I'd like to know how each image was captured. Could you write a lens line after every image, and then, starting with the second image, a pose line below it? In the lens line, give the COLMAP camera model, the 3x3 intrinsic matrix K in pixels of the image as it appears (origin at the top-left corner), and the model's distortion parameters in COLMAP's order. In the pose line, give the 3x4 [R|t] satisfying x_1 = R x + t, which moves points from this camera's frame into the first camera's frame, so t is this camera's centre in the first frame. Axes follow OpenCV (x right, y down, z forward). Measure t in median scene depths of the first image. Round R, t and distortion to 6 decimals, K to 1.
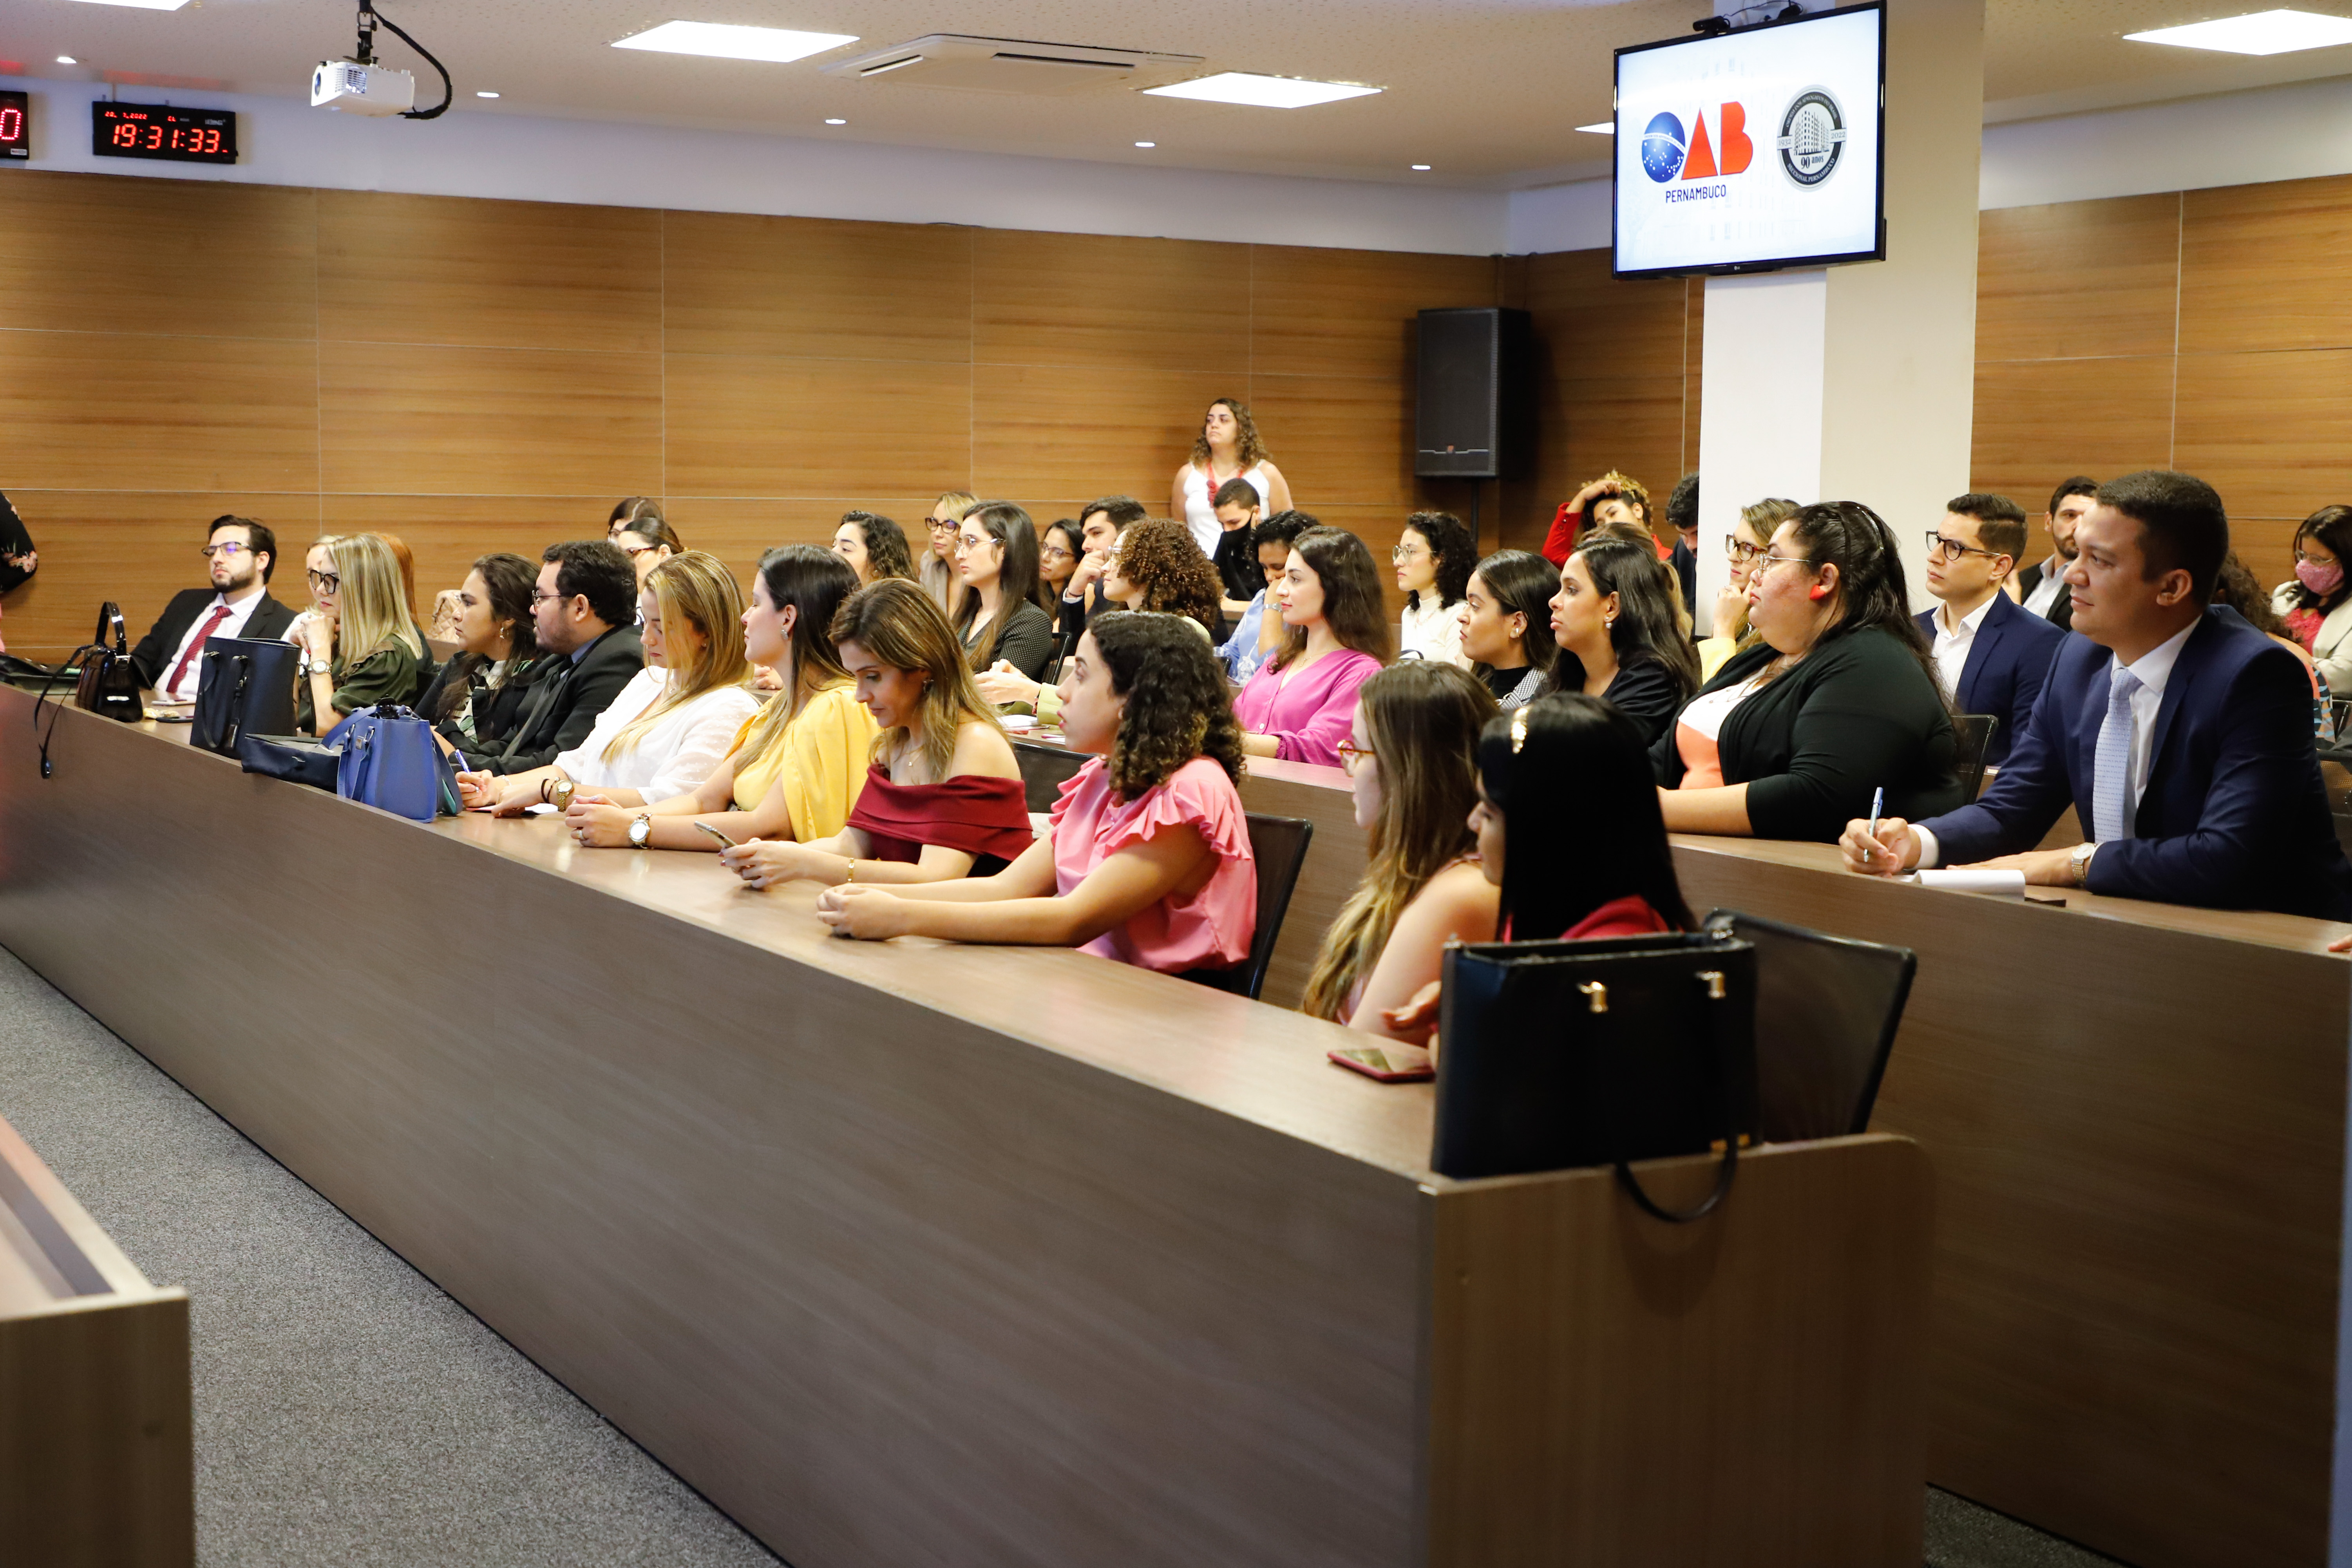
lens RADIAL K [[3052.5, 0, 1176.0], [0, 3052.5, 784.0], [0, 0, 1]] dist [0.011299, 0.048552]
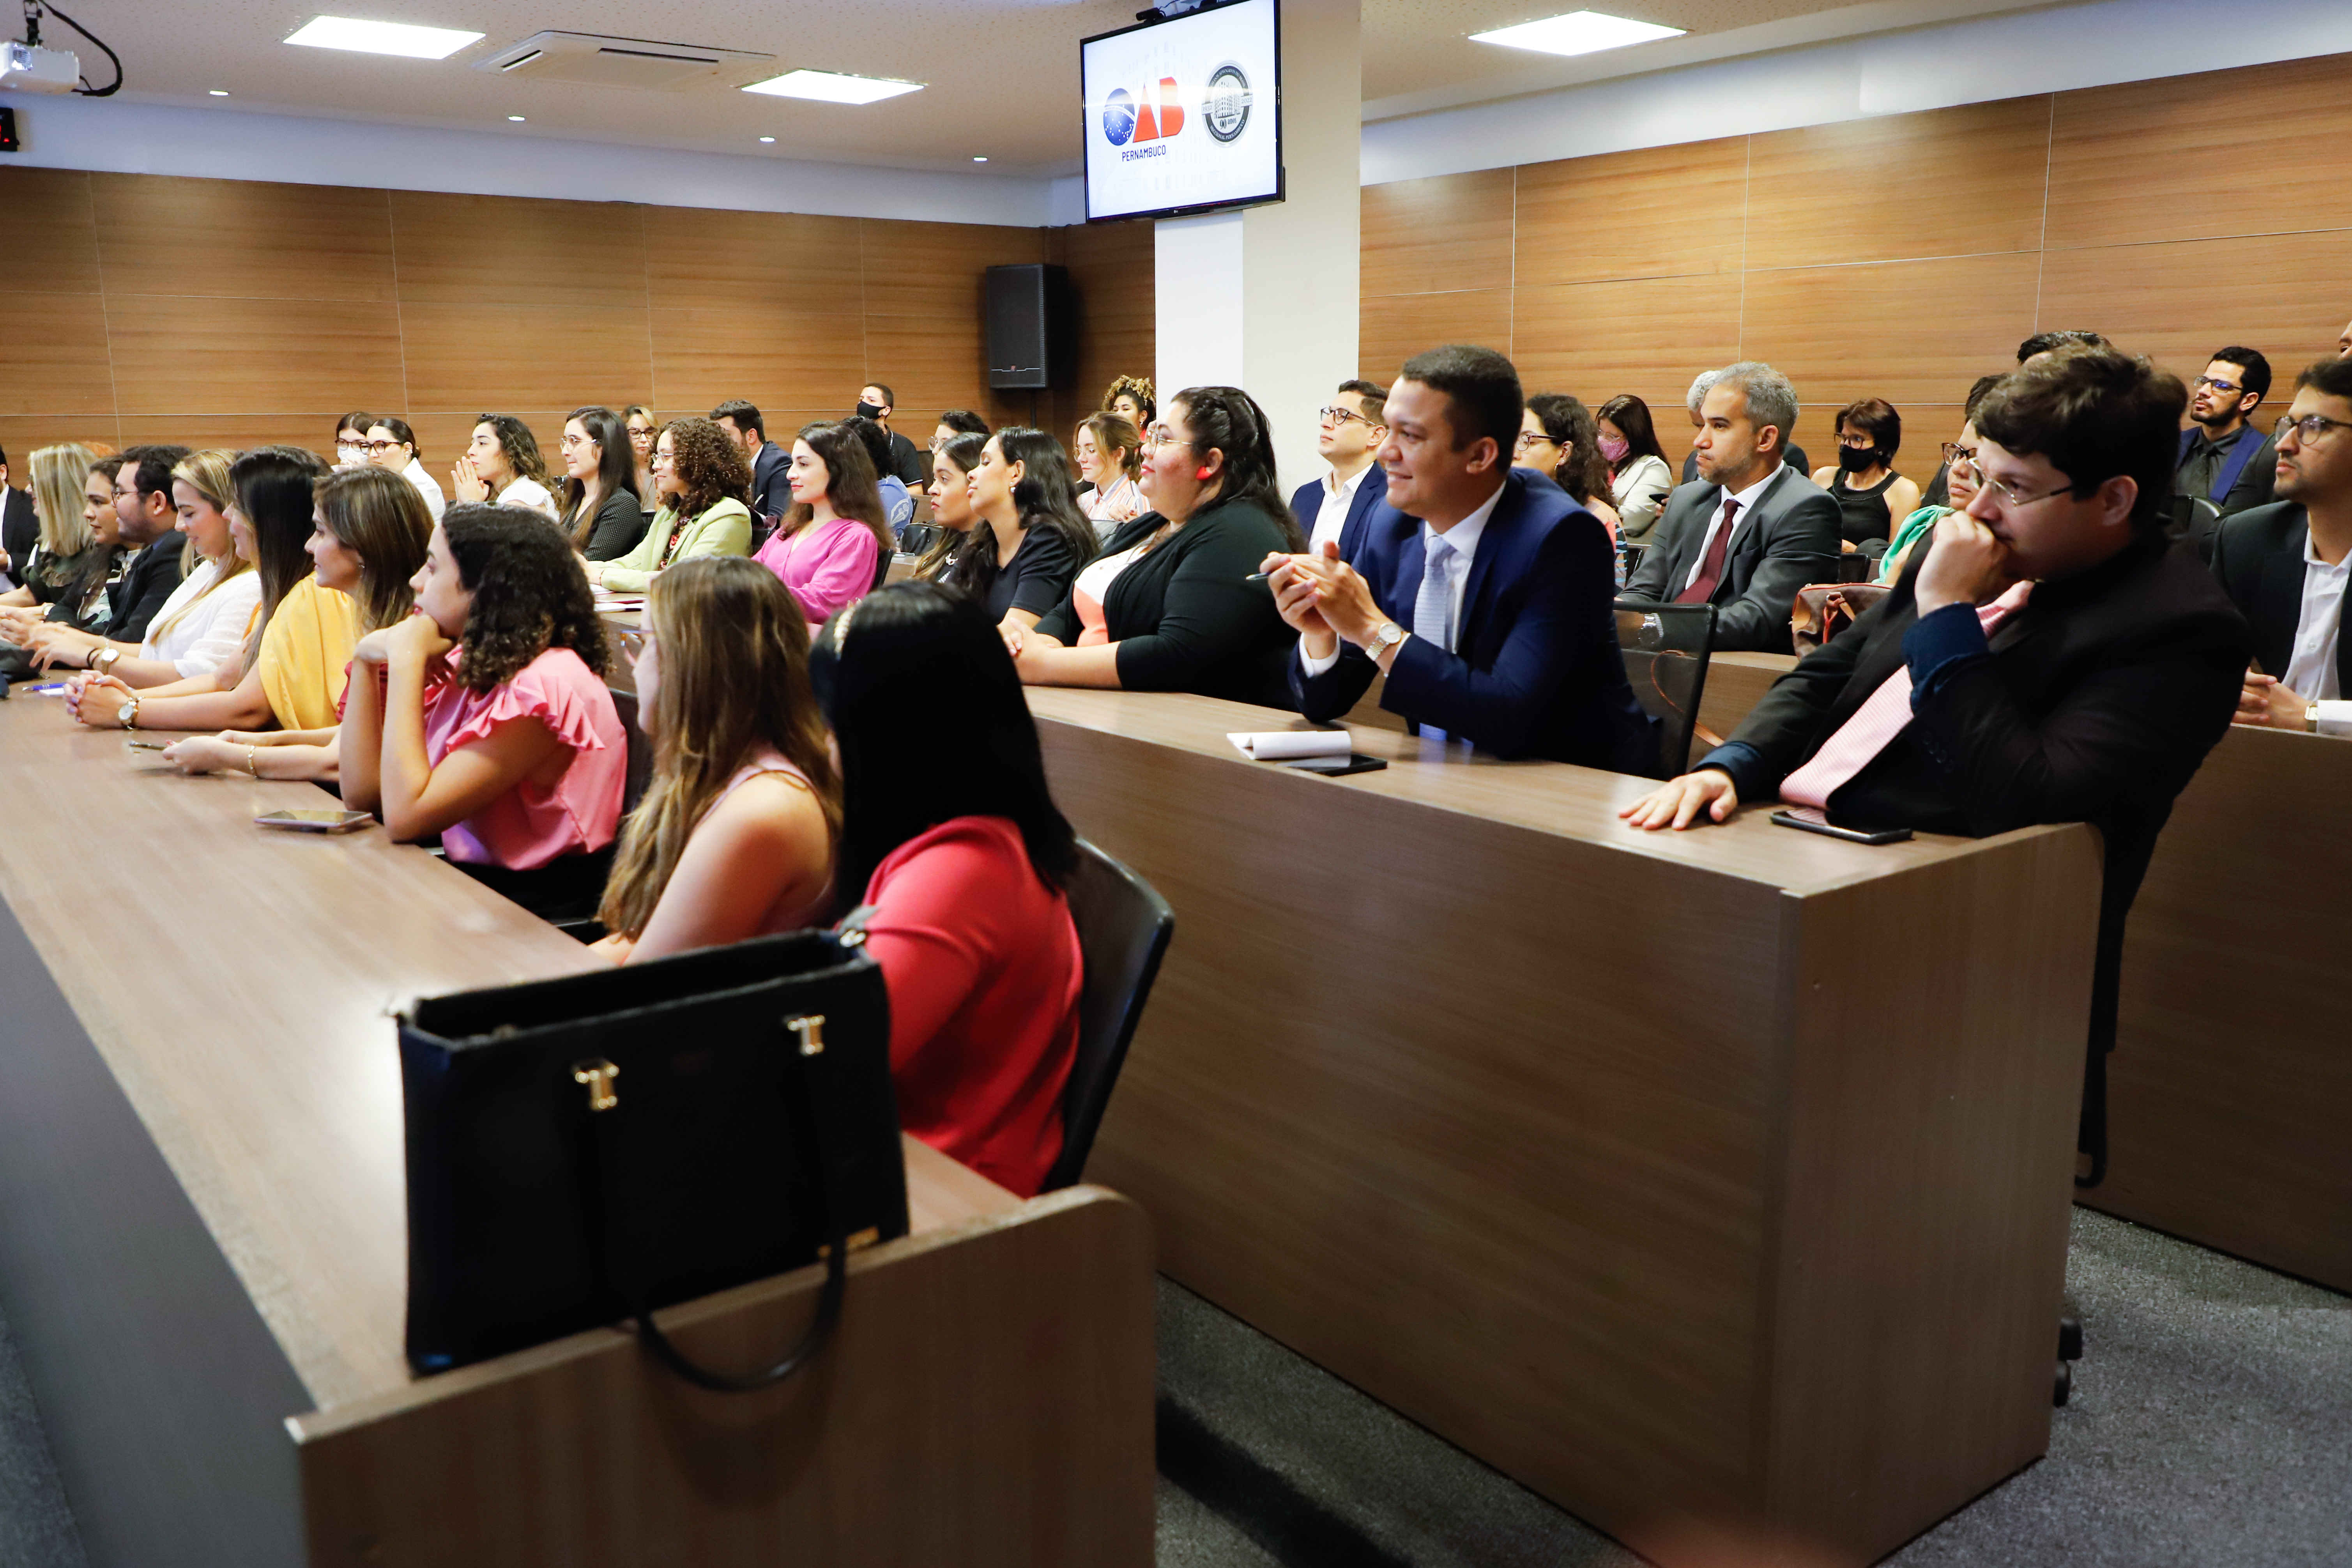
lens RADIAL K [[1900.4, 0, 1176.0], [0, 1900.4, 784.0], [0, 0, 1]] dist [-0.010763, 0.006876]
pose [[0.990755, -0.043016, 0.128660, 0.061346], [0.029981, 0.994375, 0.101588, -0.010072], [-0.132306, -0.096792, 0.986472, 0.167169]]
